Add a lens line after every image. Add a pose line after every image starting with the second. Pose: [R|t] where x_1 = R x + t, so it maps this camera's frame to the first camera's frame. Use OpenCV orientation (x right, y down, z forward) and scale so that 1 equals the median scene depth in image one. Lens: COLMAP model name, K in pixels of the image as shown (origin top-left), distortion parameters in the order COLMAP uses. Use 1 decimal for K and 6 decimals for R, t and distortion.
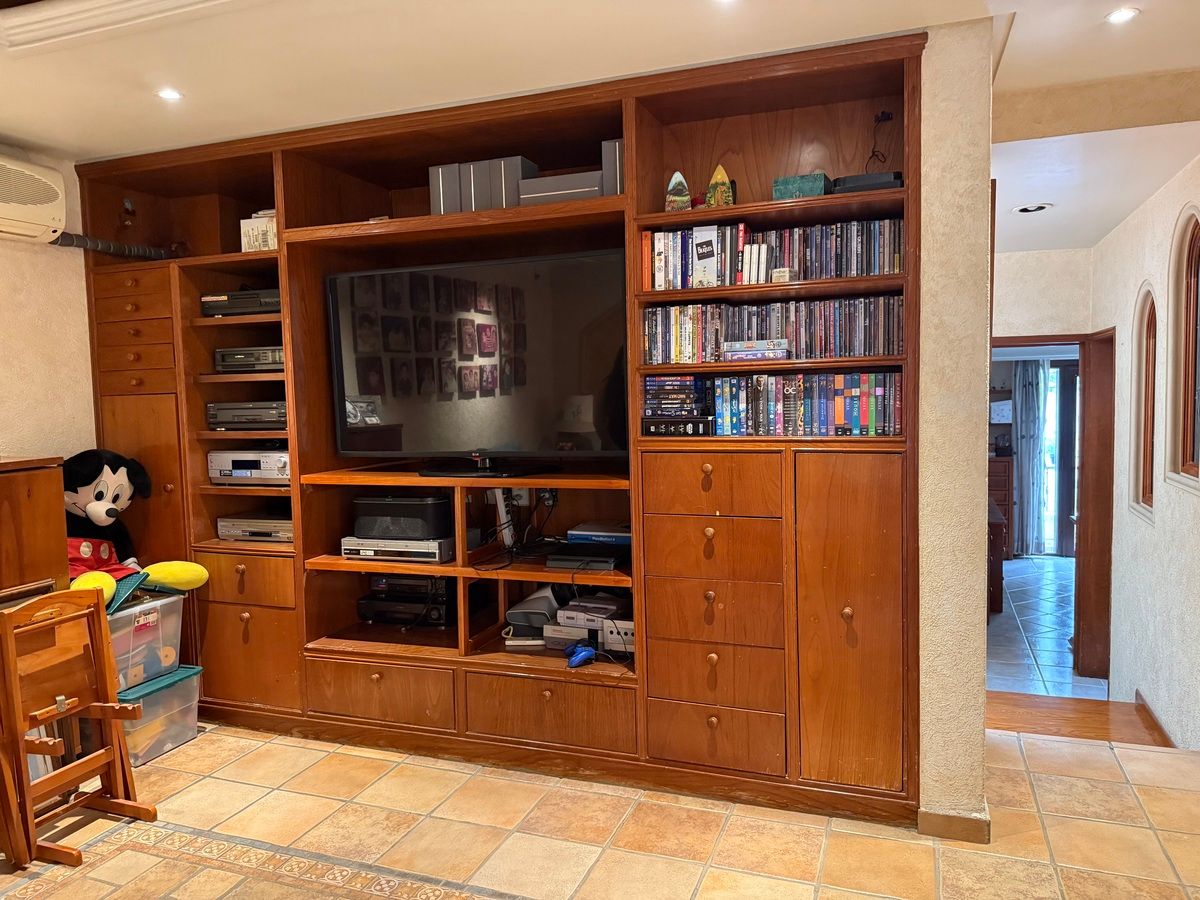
lens RADIAL K [[854.1, 0, 600.0], [0, 854.1, 450.0], [0, 0, 1]] dist [0.003350, 0.001082]
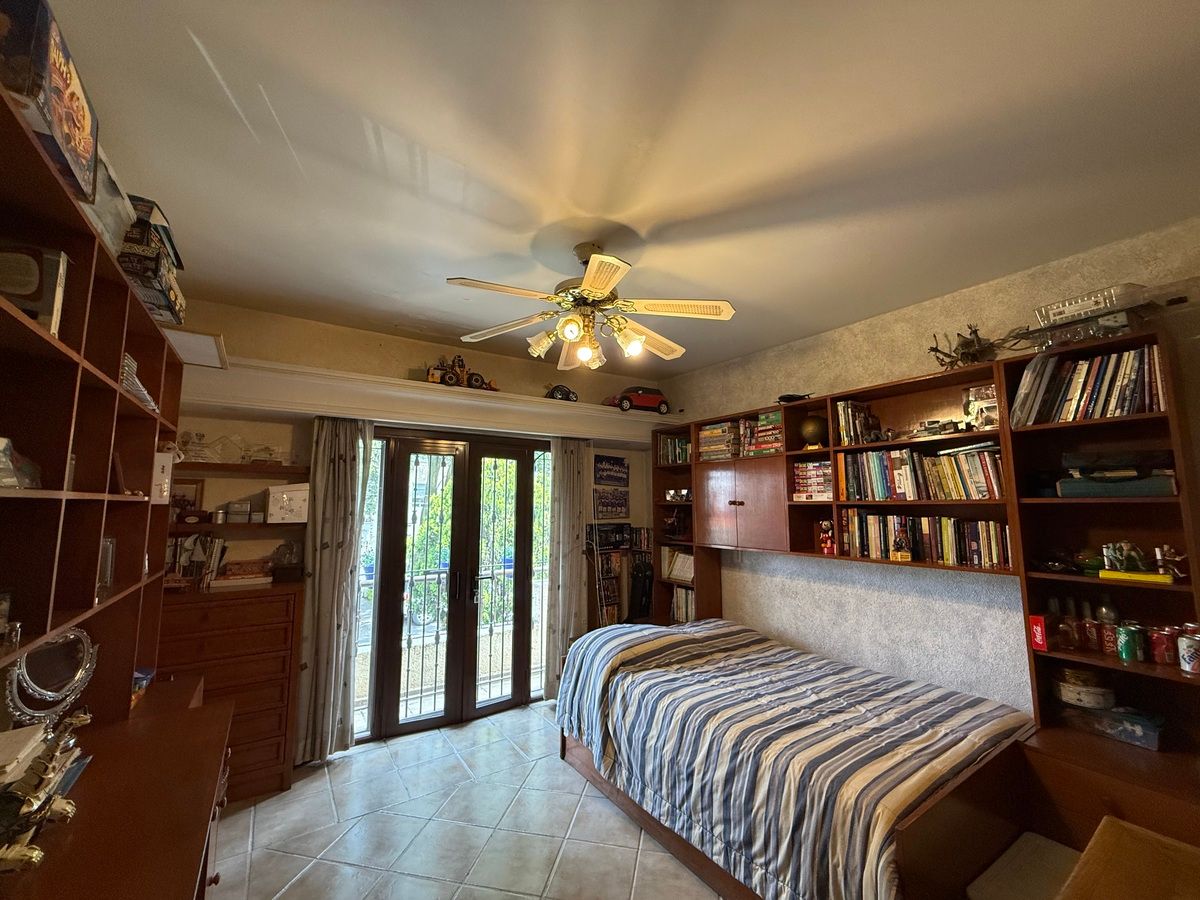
lens RADIAL K [[478.2, 0, 600.0], [0, 478.2, 450.0], [0, 0, 1]] dist [-0.001740, 0.000572]
pose [[0.578614, 0.116190, 0.807283, 0.328113], [0.046676, 0.983461, -0.175001, -0.013433], [-0.814265, 0.138939, 0.563621, 0.645594]]
